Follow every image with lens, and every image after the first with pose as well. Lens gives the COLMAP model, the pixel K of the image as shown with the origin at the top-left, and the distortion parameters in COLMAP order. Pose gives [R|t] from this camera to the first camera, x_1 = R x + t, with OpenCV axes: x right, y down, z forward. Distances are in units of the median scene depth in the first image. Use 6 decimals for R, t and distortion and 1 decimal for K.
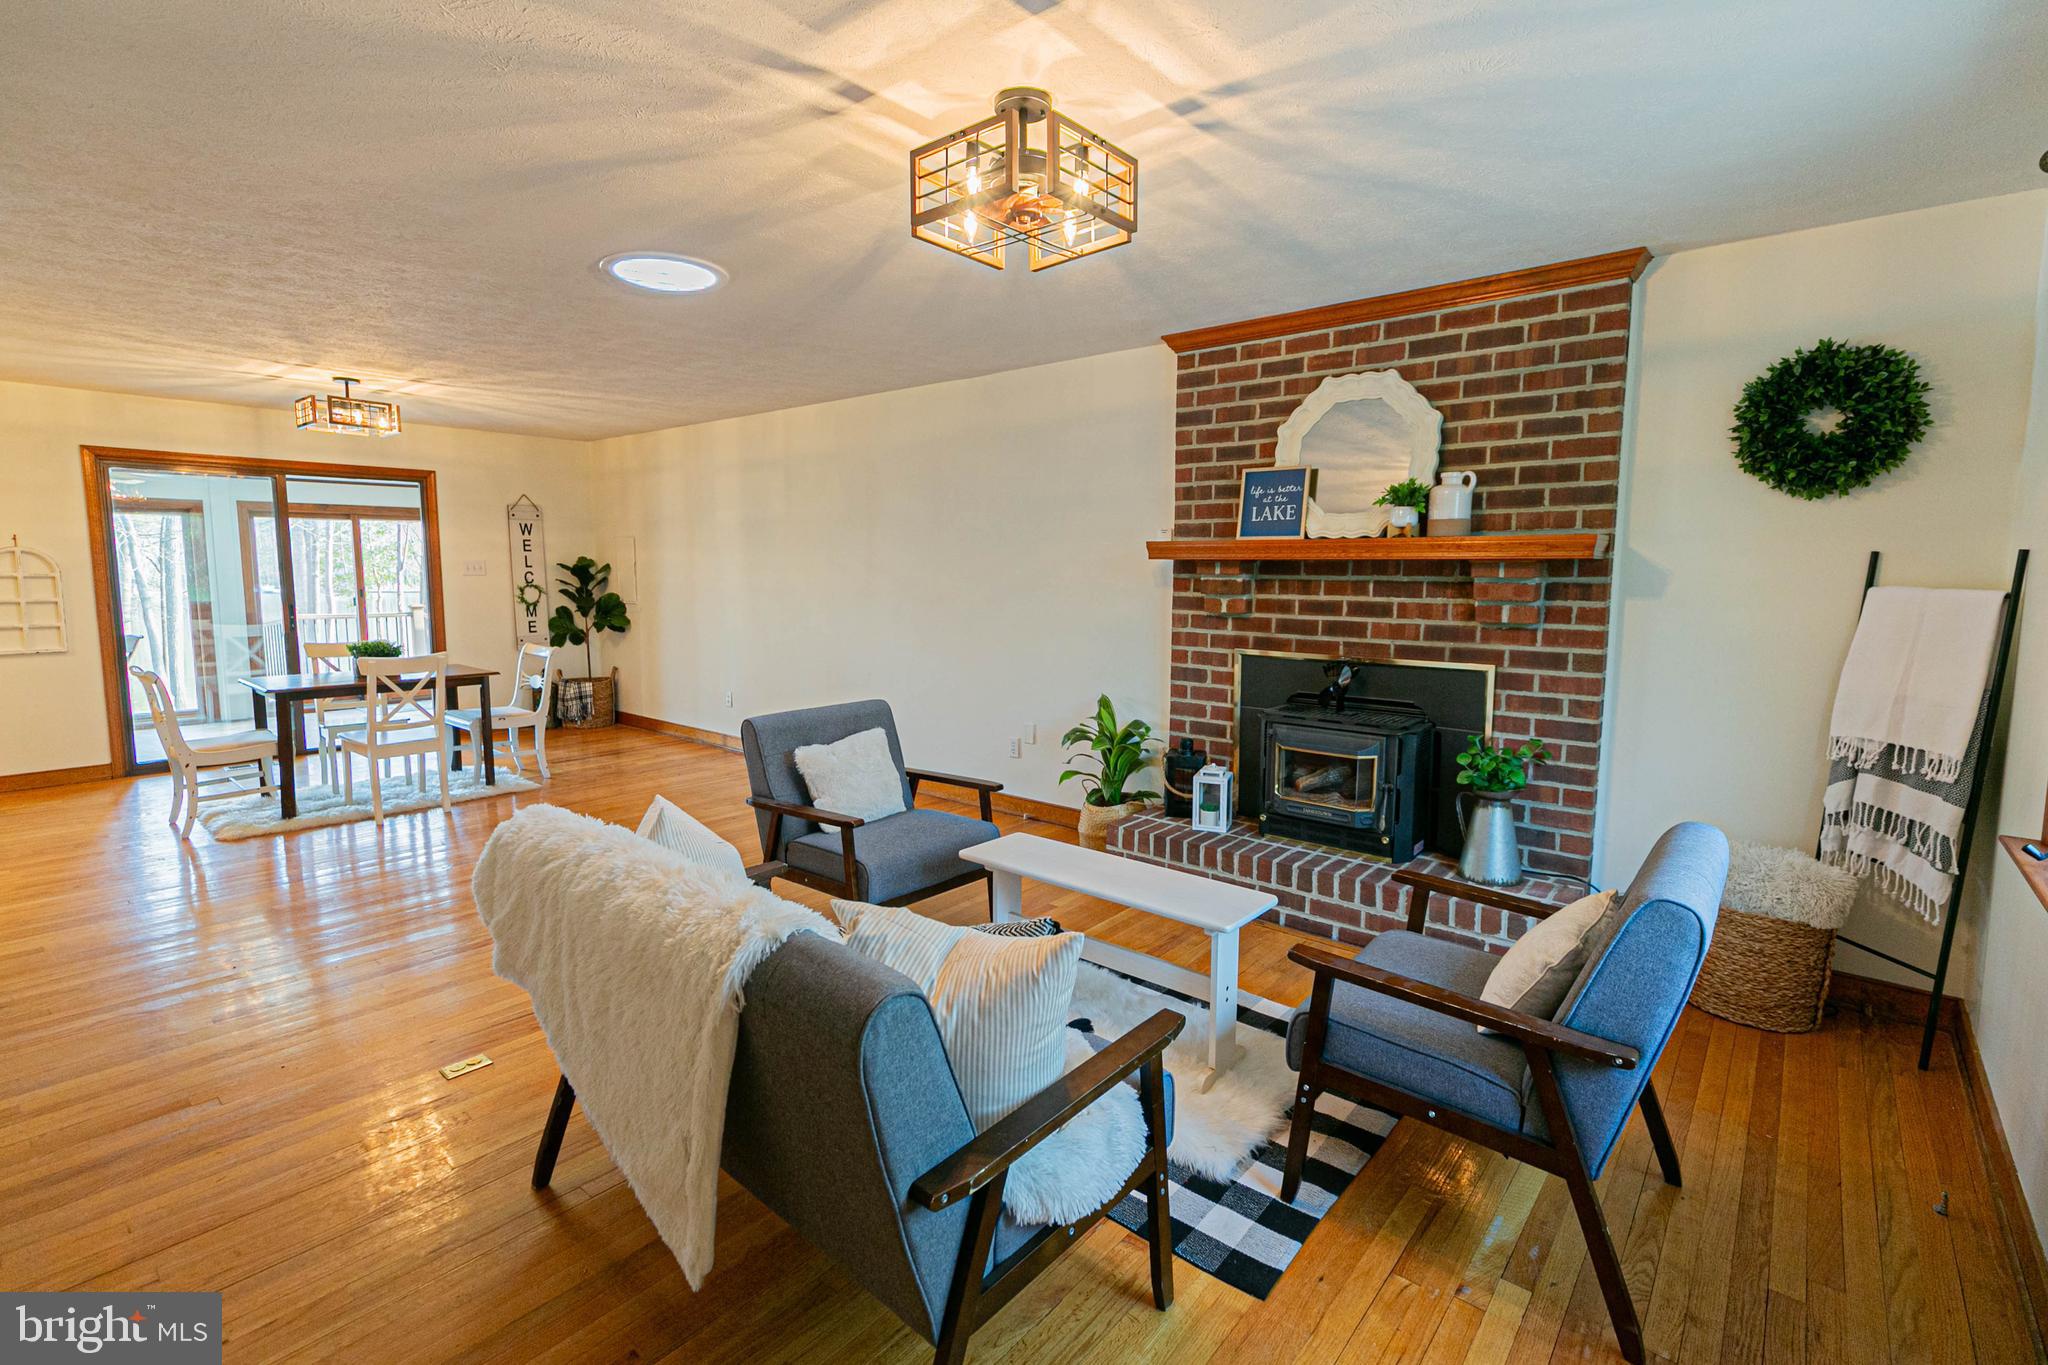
lens RADIAL K [[940.1, 0, 1017.1], [0, 940.1, 661.1], [0, 0, 1]] dist [0.011896, -0.000323]
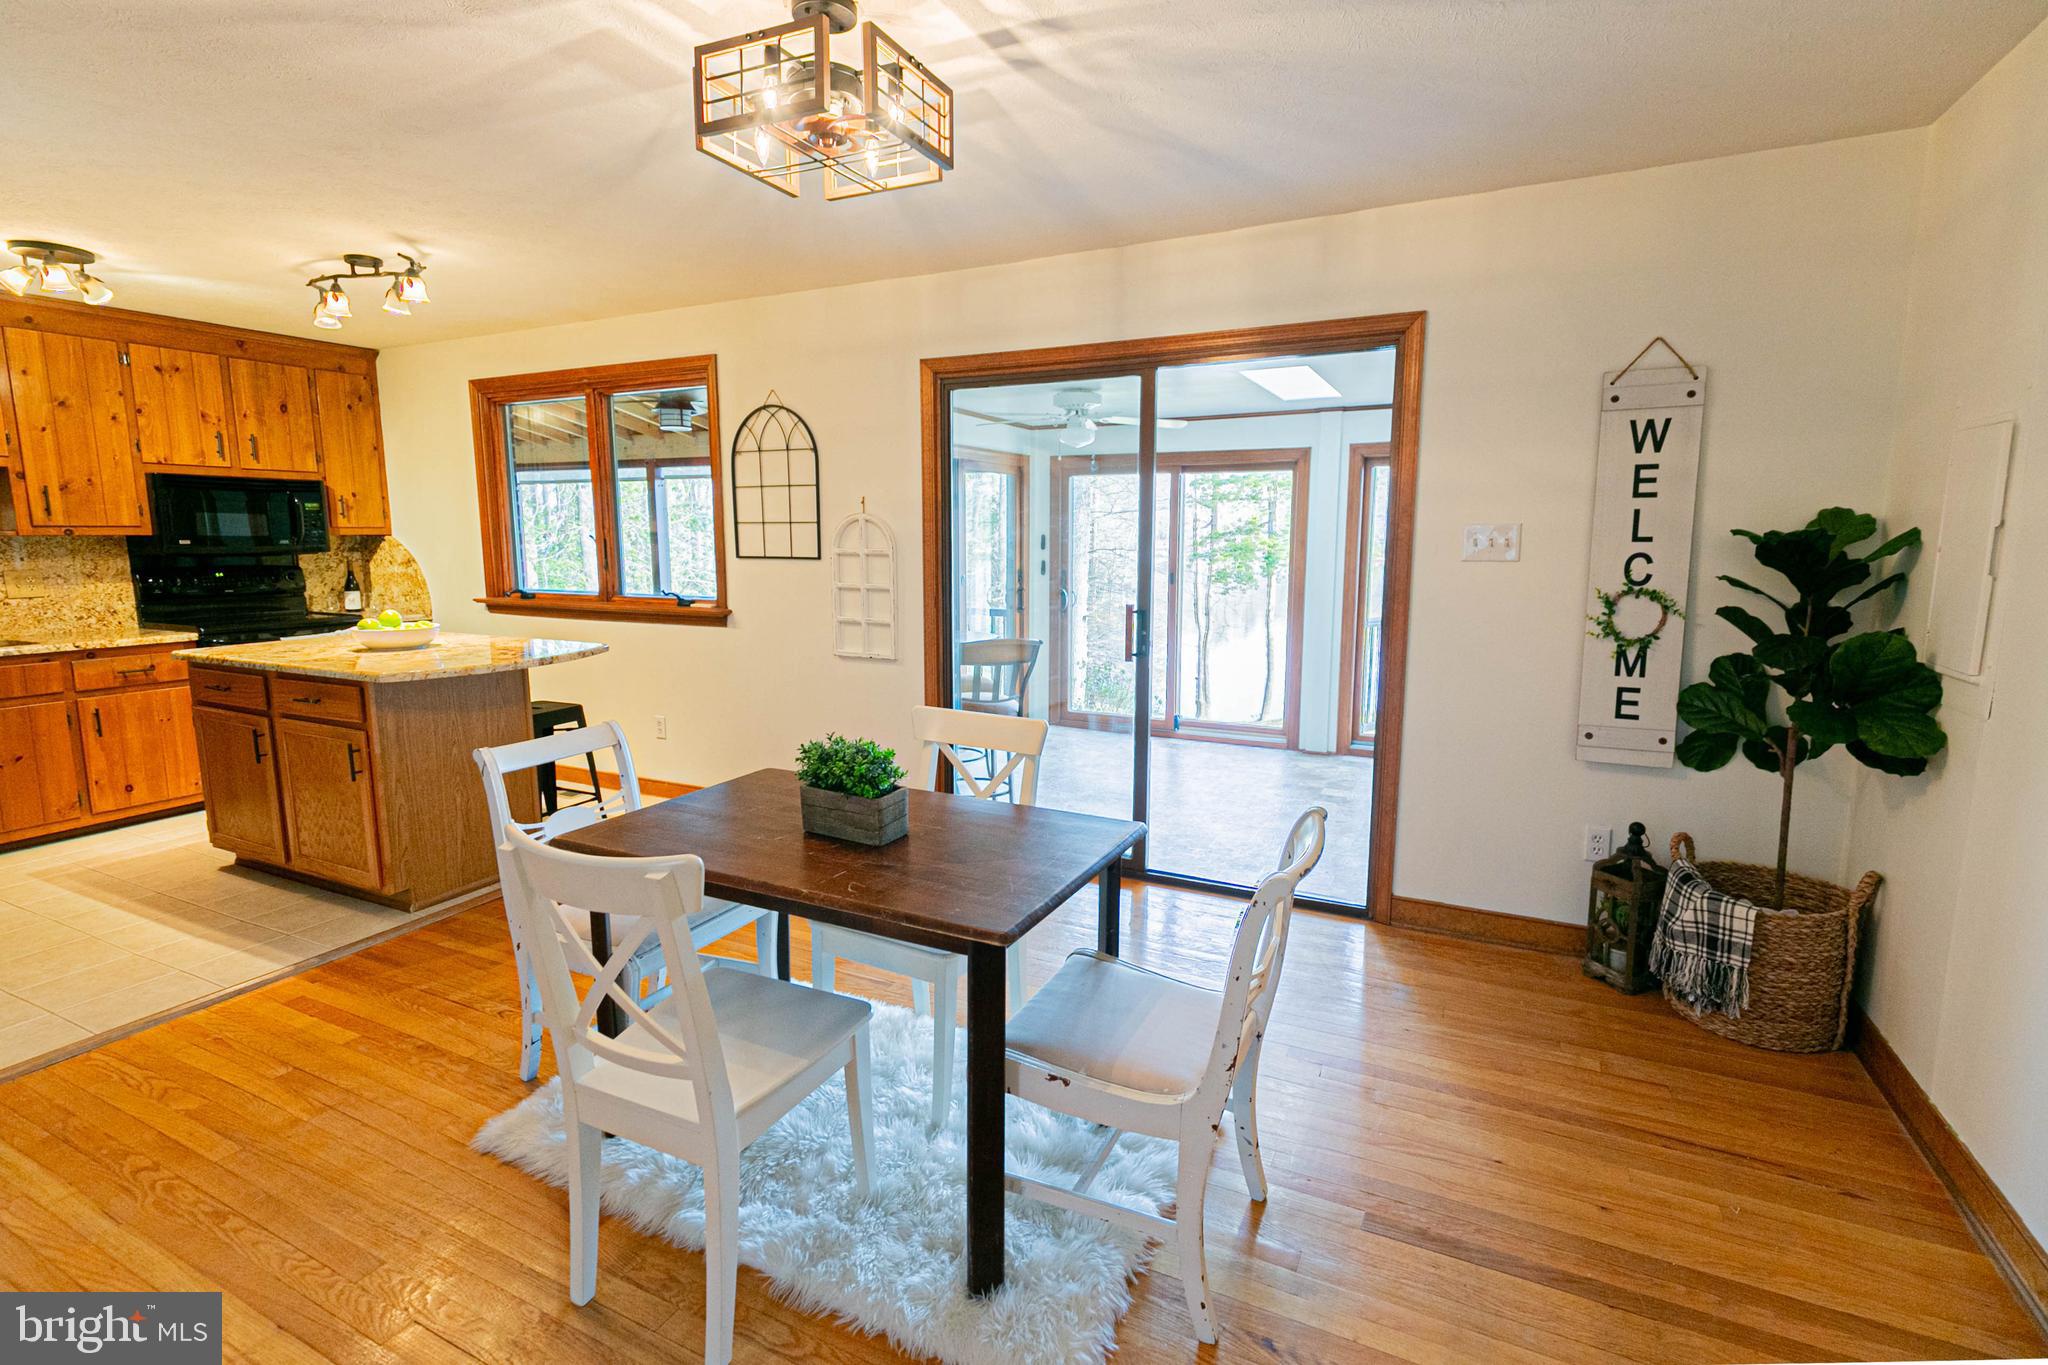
lens RADIAL K [[946.6, 0, 1029.9], [0, 946.6, 666.1], [0, 0, 1]] dist [0.009306, -0.001041]
pose [[0.243174, 0.129030, -0.961363, -0.487120], [-0.096952, 0.989383, 0.108267, -0.154496], [0.965125, 0.066879, 0.253101, 1.534806]]
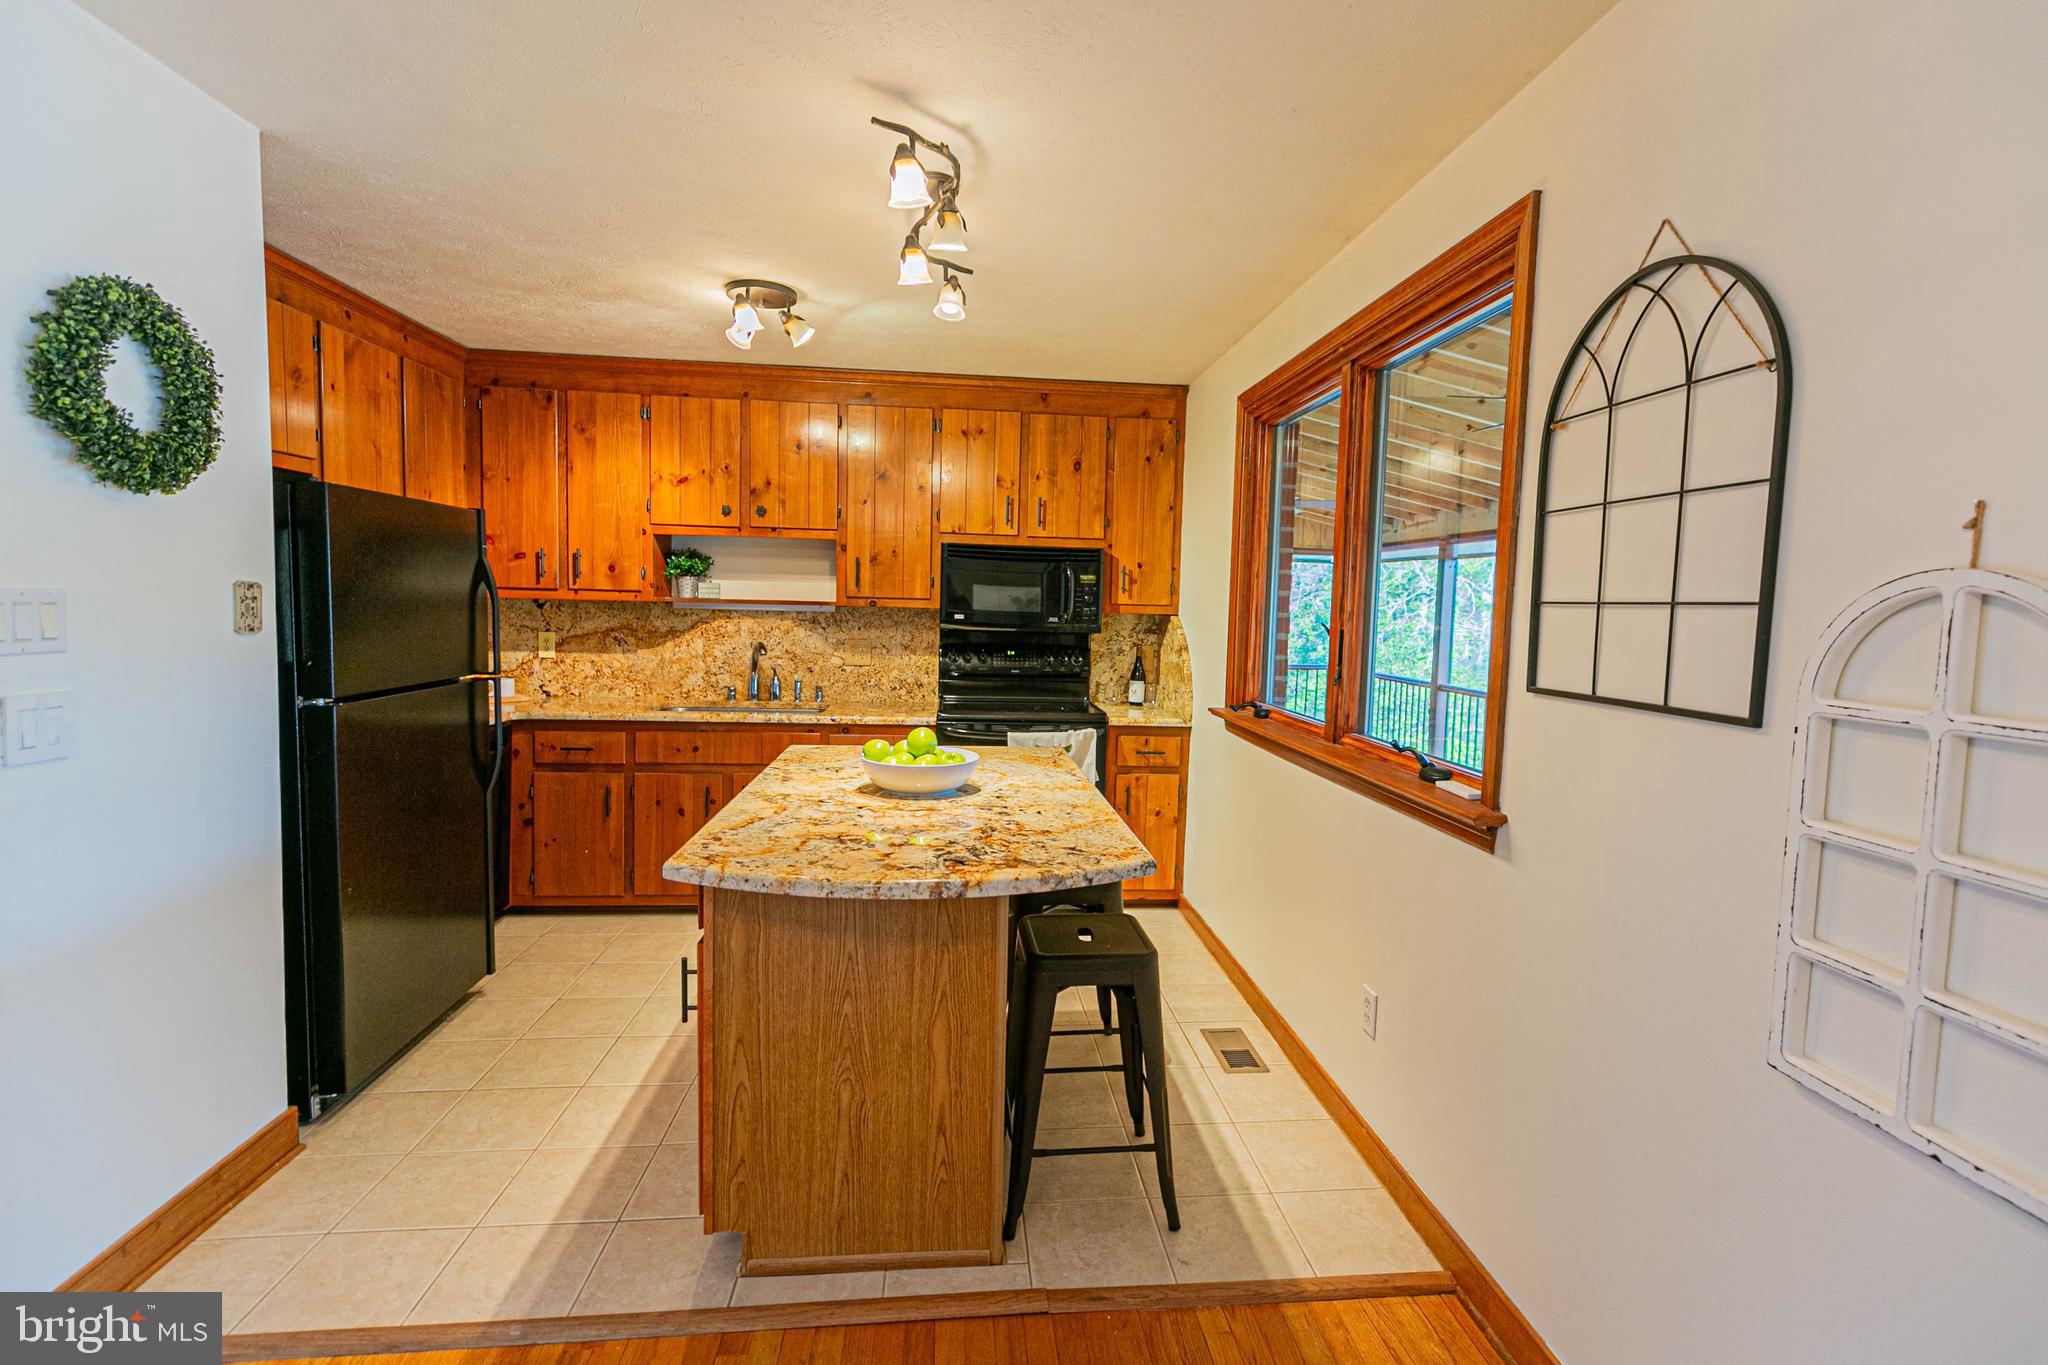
lens RADIAL K [[929.7, 0, 1034.9], [0, 929.7, 667.2], [0, 0, 1]] dist [0.007370, -0.000484]
pose [[-0.697098, 0.022358, -0.716627, -1.300301], [-0.105984, 0.985320, 0.133837, -0.173492], [0.709099, 0.169248, -0.684495, 1.618240]]
